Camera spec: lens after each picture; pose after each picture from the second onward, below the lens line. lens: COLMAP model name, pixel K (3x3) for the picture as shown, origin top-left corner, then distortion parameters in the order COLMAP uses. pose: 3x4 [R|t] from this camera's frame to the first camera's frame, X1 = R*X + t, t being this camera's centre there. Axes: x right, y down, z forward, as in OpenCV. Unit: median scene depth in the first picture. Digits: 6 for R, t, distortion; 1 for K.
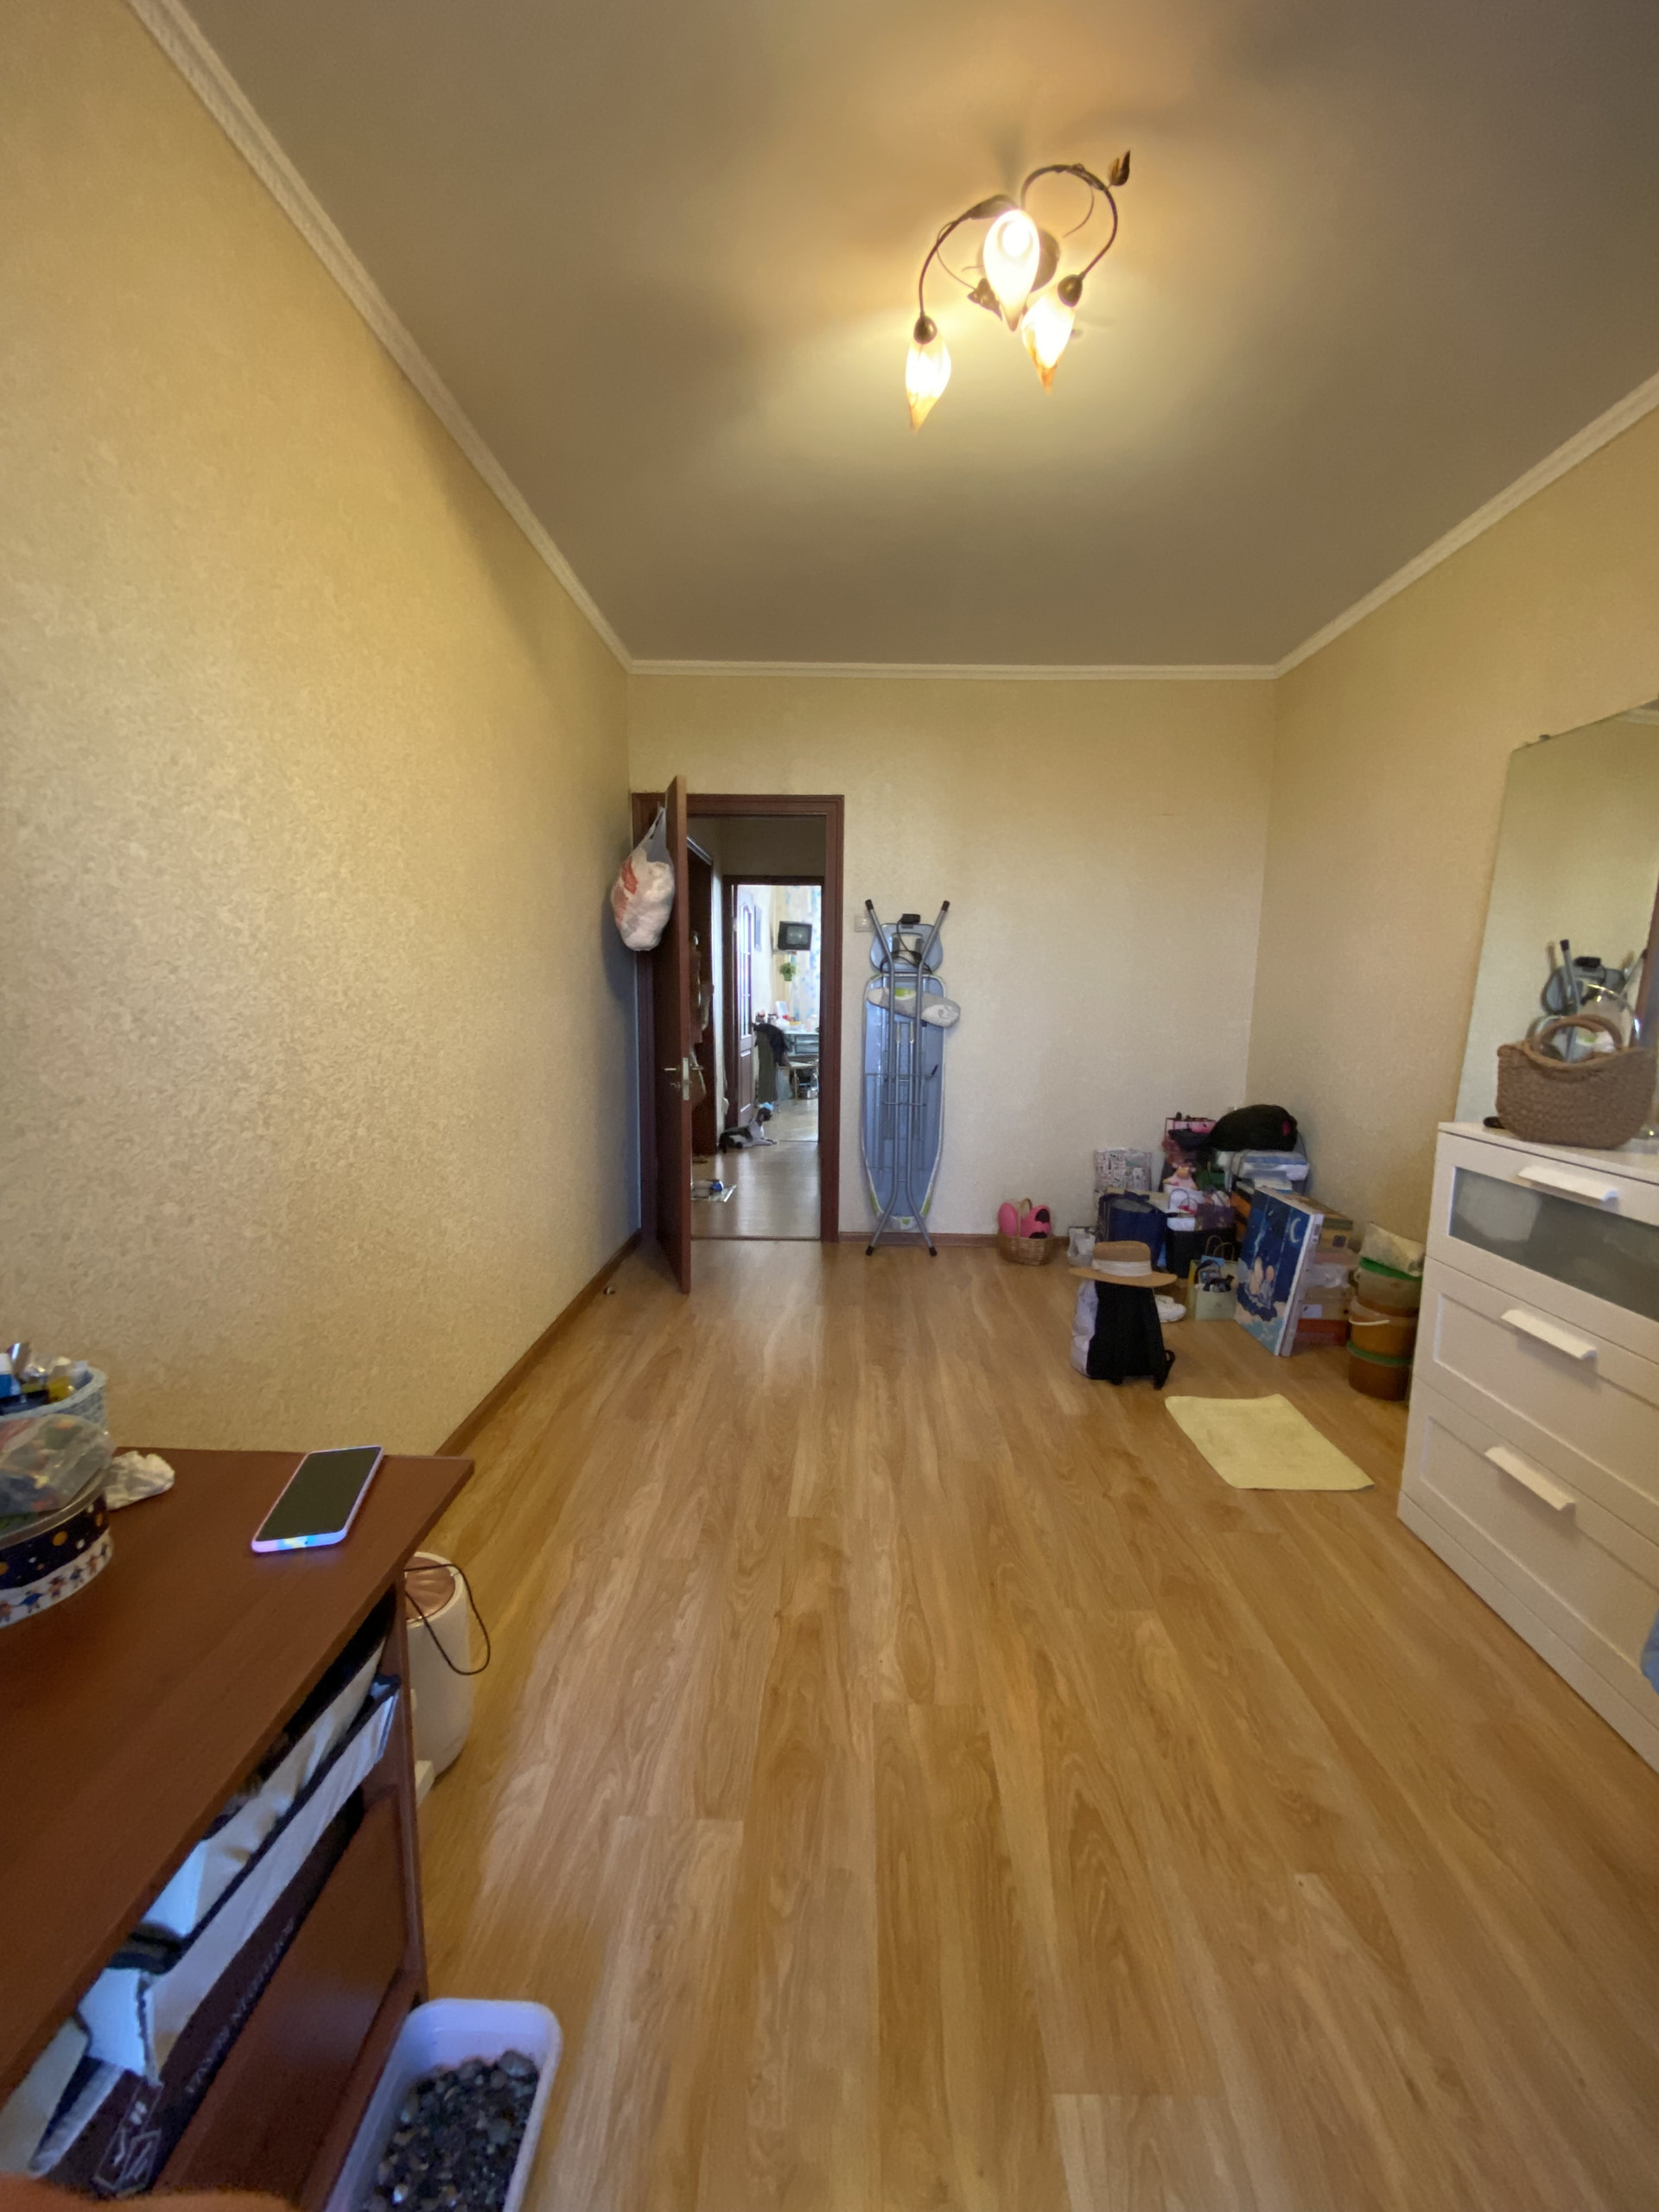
lens RADIAL K [[902.1, 0, 833.9], [0, 902.1, 1105.5], [0, 0, 1]] dist [0.045210, -0.033574]
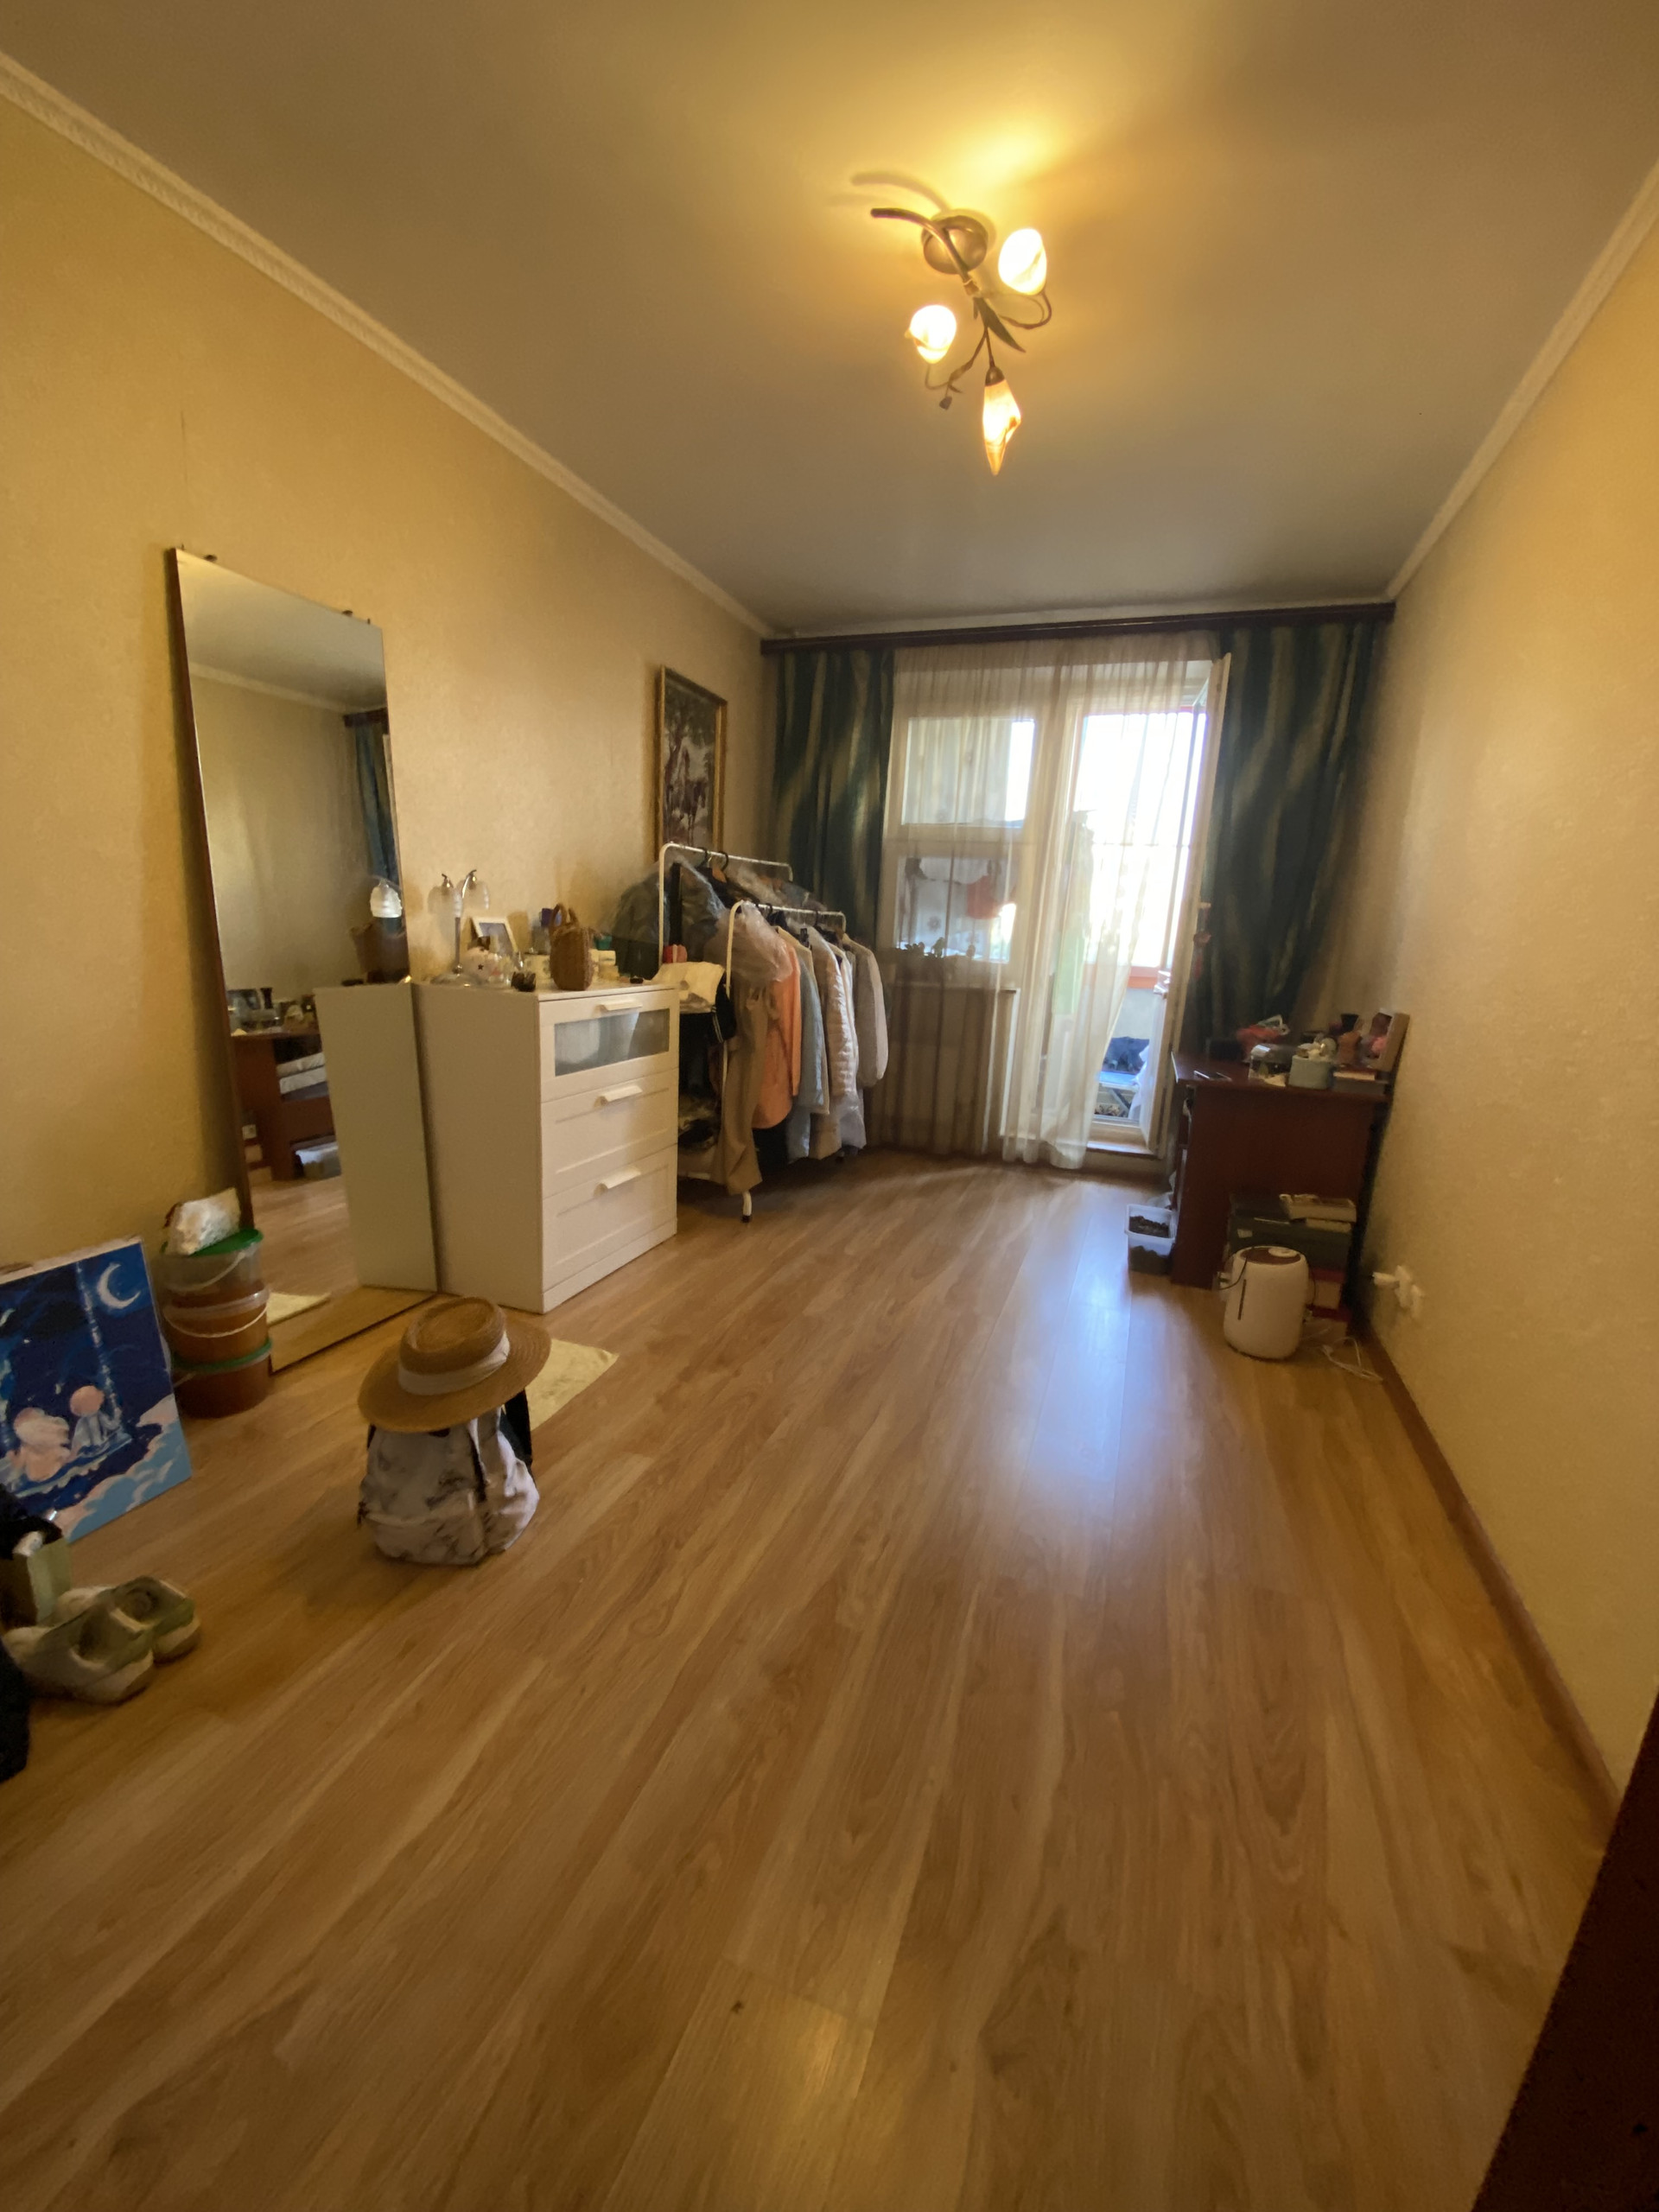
lens RADIAL K [[902.1, 0, 833.9], [0, 902.1, 1105.5], [0, 0, 1]] dist [0.045210, -0.033574]
pose [[-0.947292, -0.124438, 0.295218, -0.063053], [-0.023430, 0.945925, 0.323538, -0.160111], [-0.319514, 0.299568, -0.898983, 1.315195]]
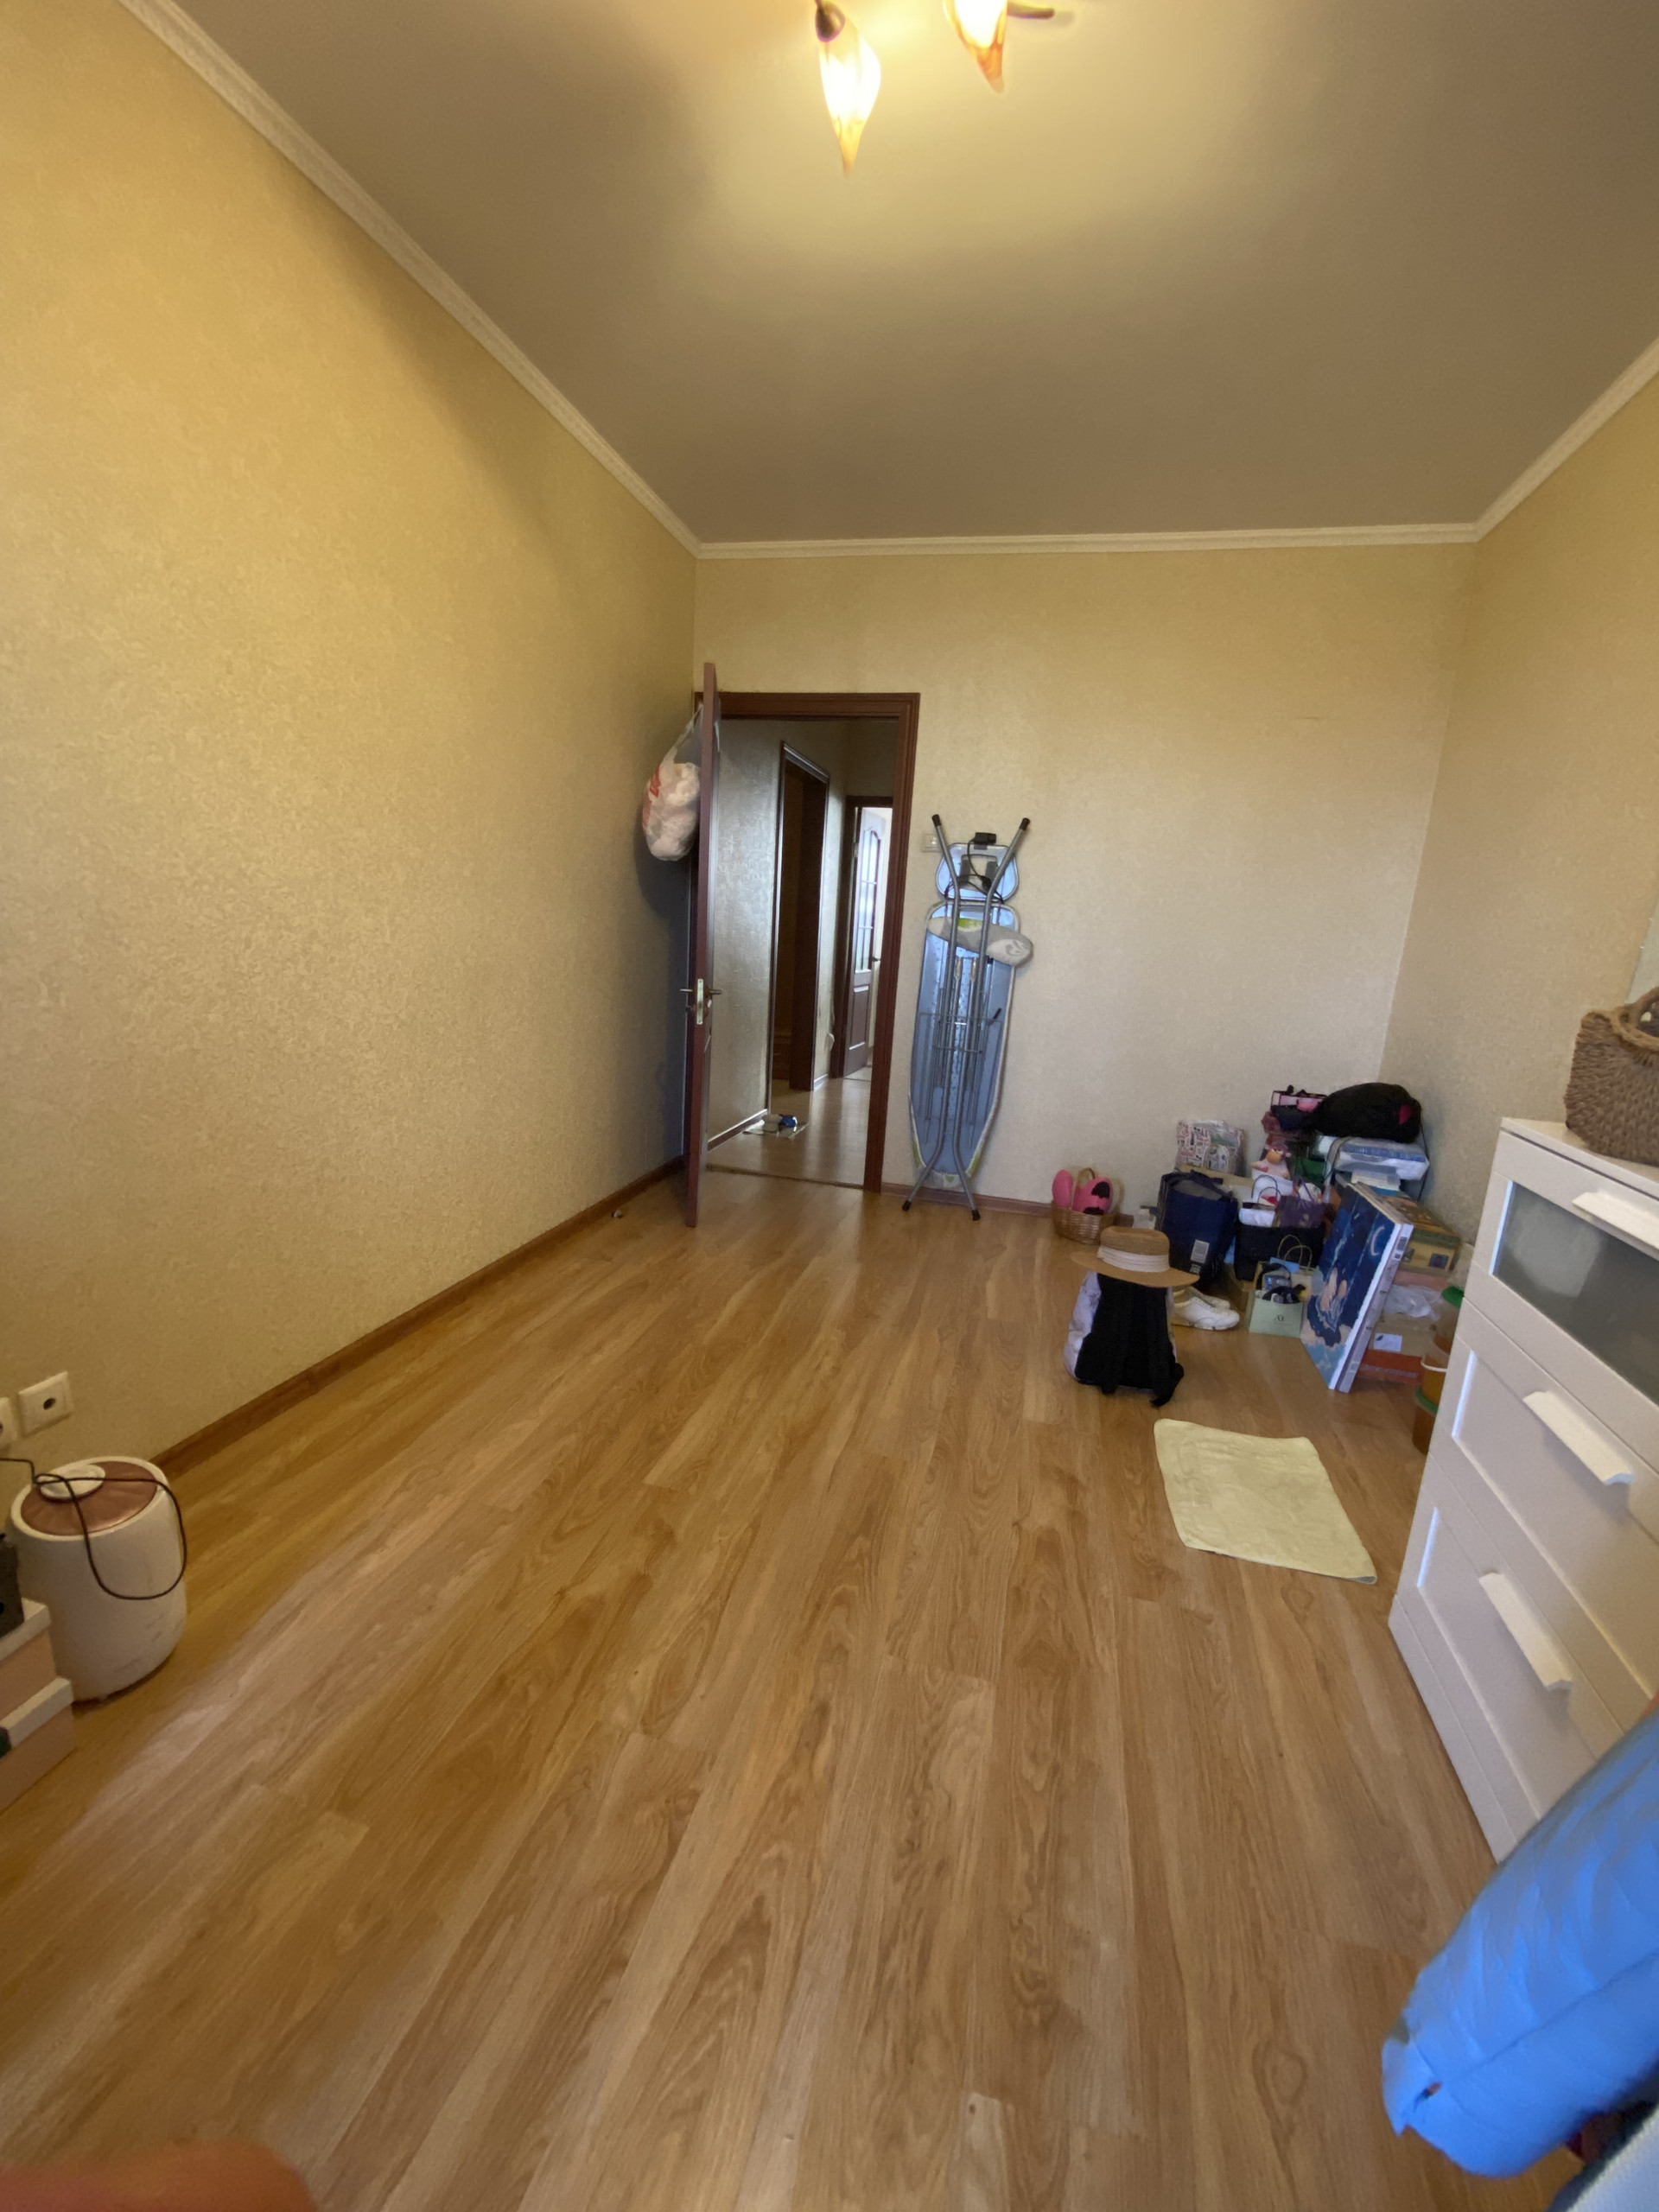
lens RADIAL K [[902.0, 0, 829.8], [0, 902.0, 1107.8], [0, 0, 1]] dist [0.021637, -0.020258]
pose [[0.973027, 0.094114, -0.210621, 0.193955], [-0.080064, 0.994018, 0.074287, 0.000404], [0.216353, -0.055420, 0.974741, 0.126685]]
